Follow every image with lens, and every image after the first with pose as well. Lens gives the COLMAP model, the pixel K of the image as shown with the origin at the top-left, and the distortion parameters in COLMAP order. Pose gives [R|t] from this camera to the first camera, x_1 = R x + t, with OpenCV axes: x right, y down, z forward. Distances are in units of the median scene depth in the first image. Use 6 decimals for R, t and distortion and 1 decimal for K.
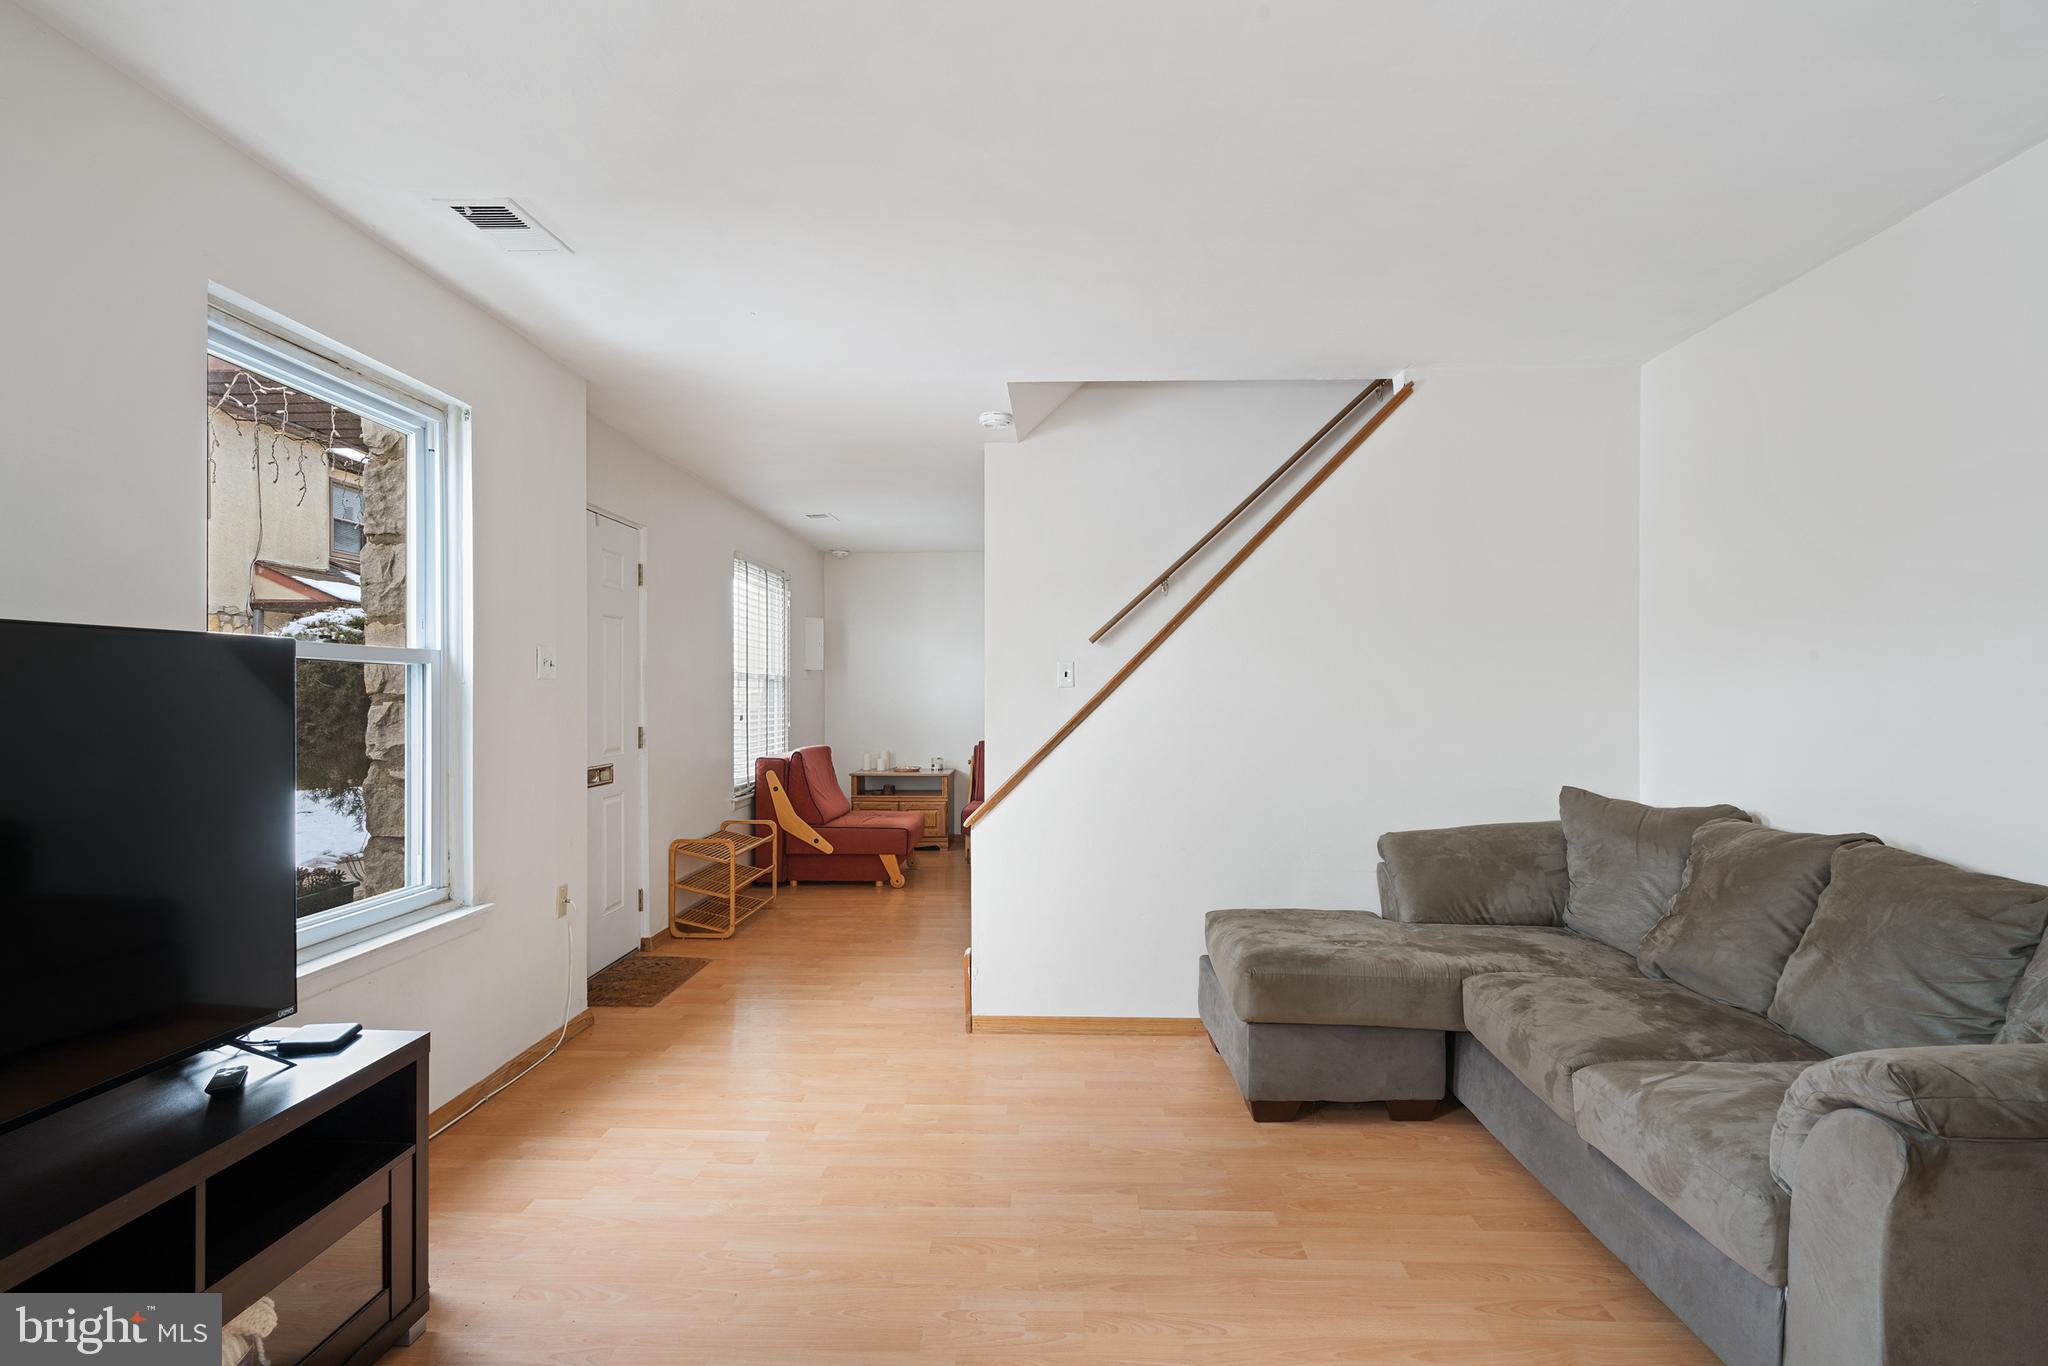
lens RADIAL K [[1013.2, 0, 1021.8], [0, 1013.2, 688.0], [0, 0, 1]] dist [-0.000415, 0.000035]
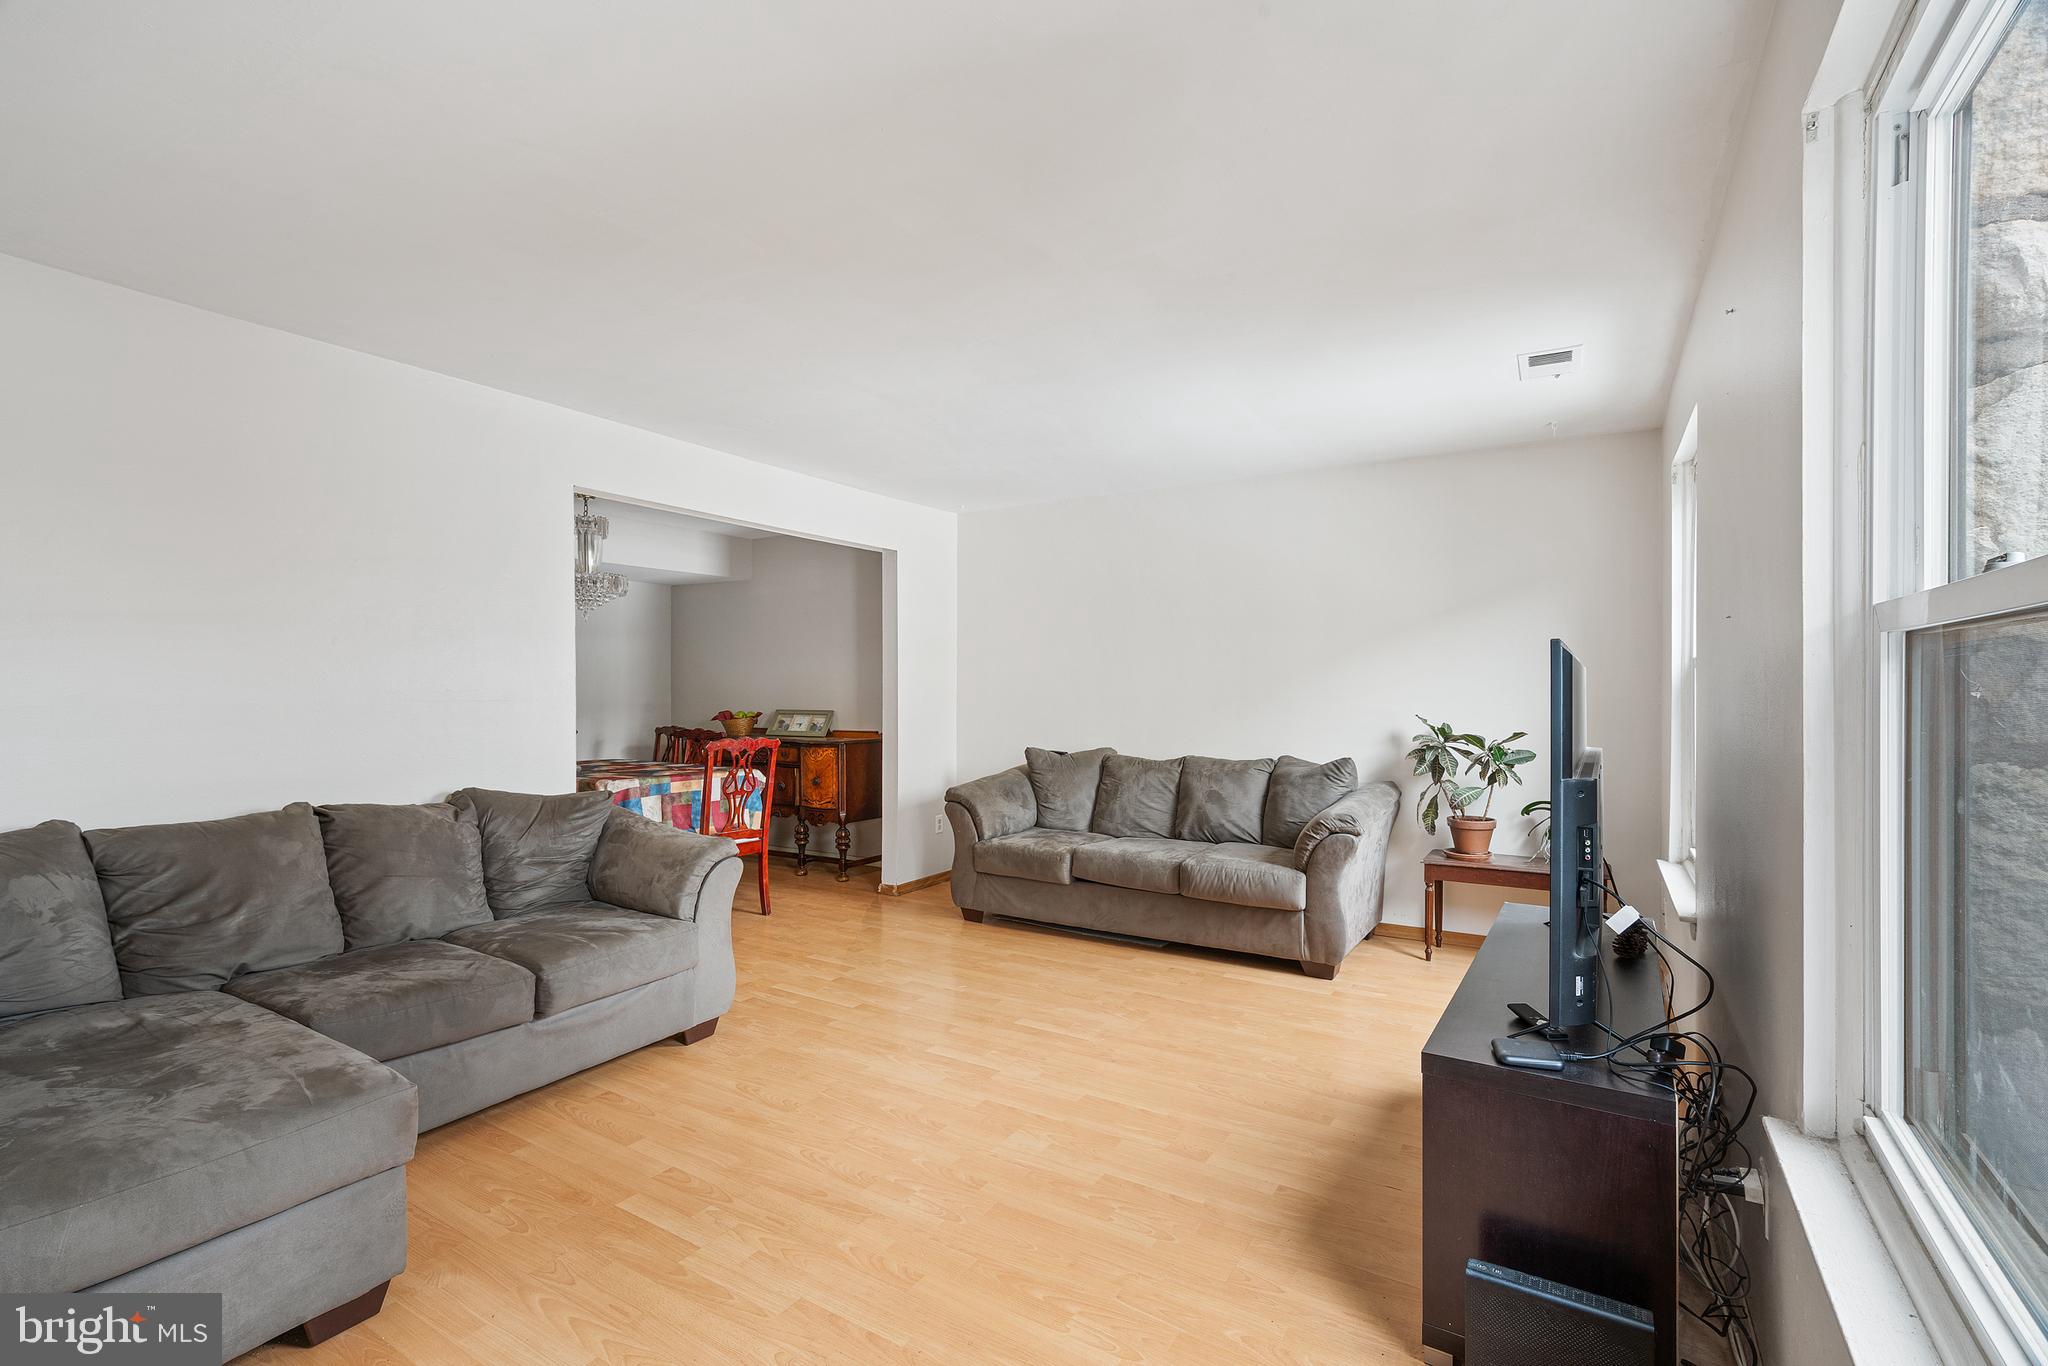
lens RADIAL K [[919.6, 0, 1025.8], [0, 919.6, 686.5], [0, 0, 1]] dist [0.002399, 0.000219]
pose [[-0.865754, 0.001010, 0.500469, -0.648612], [-0.001602, 0.999987, -0.004789, 0.001325], [-0.500468, -0.004947, -0.865741, 1.805004]]
